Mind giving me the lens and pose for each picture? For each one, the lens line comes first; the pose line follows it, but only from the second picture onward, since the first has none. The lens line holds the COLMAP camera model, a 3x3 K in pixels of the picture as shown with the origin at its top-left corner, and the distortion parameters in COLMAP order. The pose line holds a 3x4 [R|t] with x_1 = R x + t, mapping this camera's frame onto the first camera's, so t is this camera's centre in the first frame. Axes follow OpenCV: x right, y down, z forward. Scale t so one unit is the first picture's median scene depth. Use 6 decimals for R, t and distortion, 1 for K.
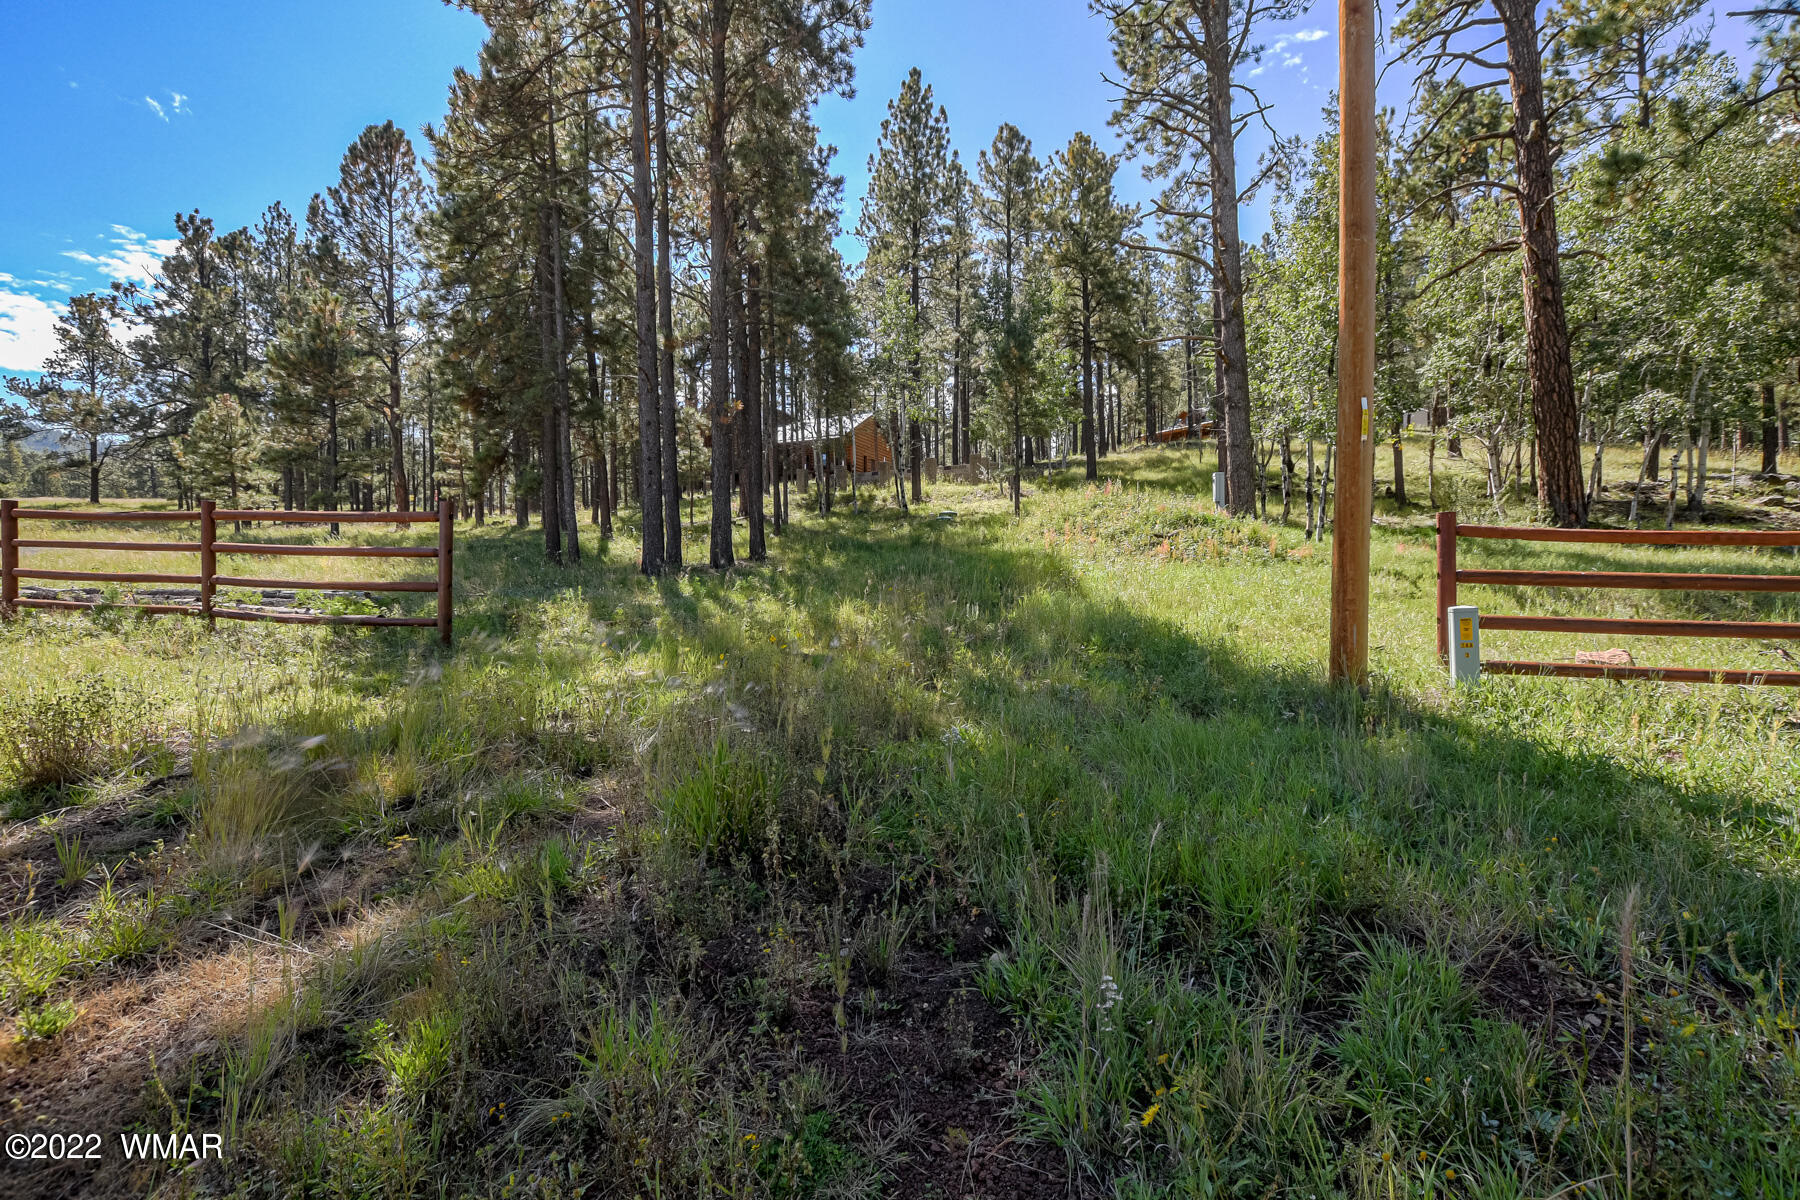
lens RADIAL K [[796.3, 0, 896.7], [0, 796.3, 605.8], [0, 0, 1]] dist [-0.023584, 0.000110]
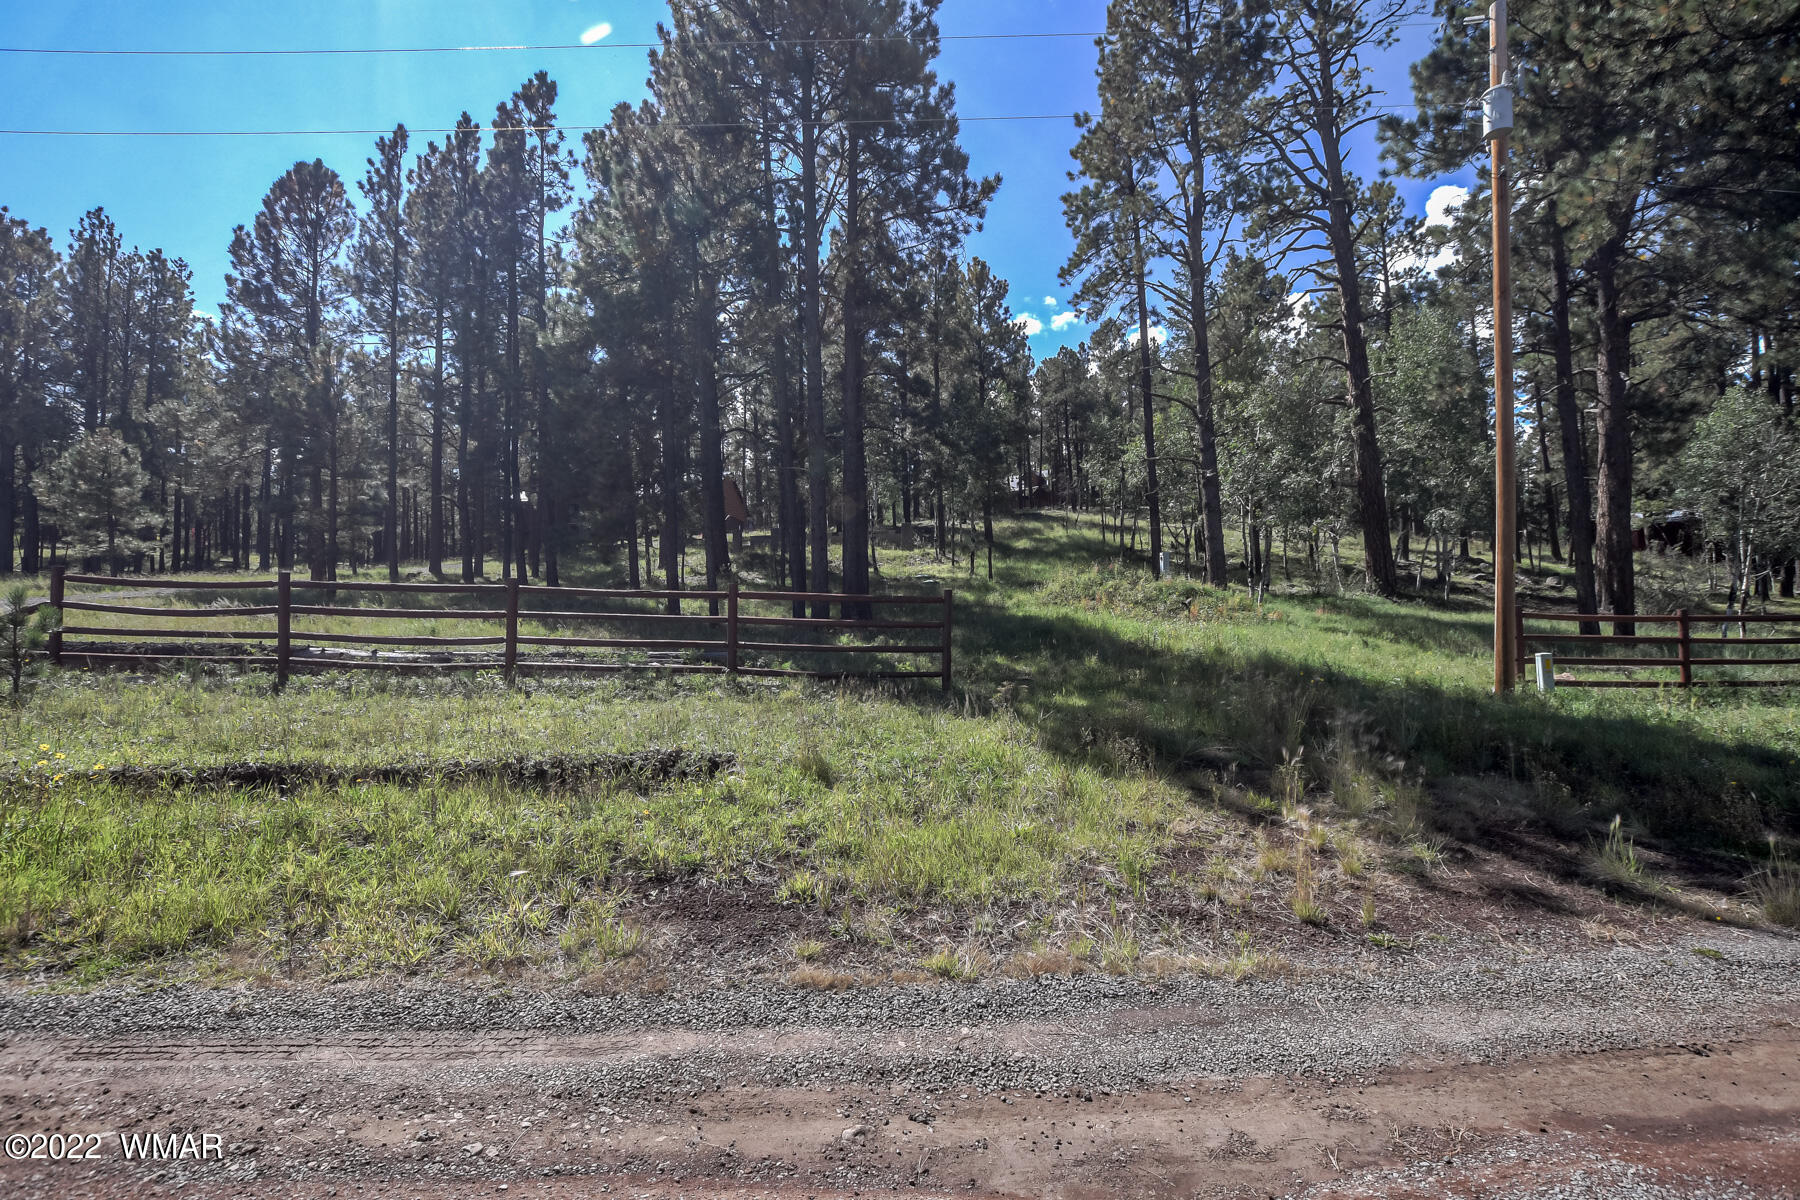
lens RADIAL K [[745.0, 0, 898.5], [0, 745.0, 641.2], [0, 0, 1]] dist [-0.017756, 0.000165]
pose [[0.964665, -0.009435, 0.263311, -0.337243], [0.011439, 0.999916, -0.006080, -0.010365], [-0.263231, 0.008878, 0.964692, -0.105401]]
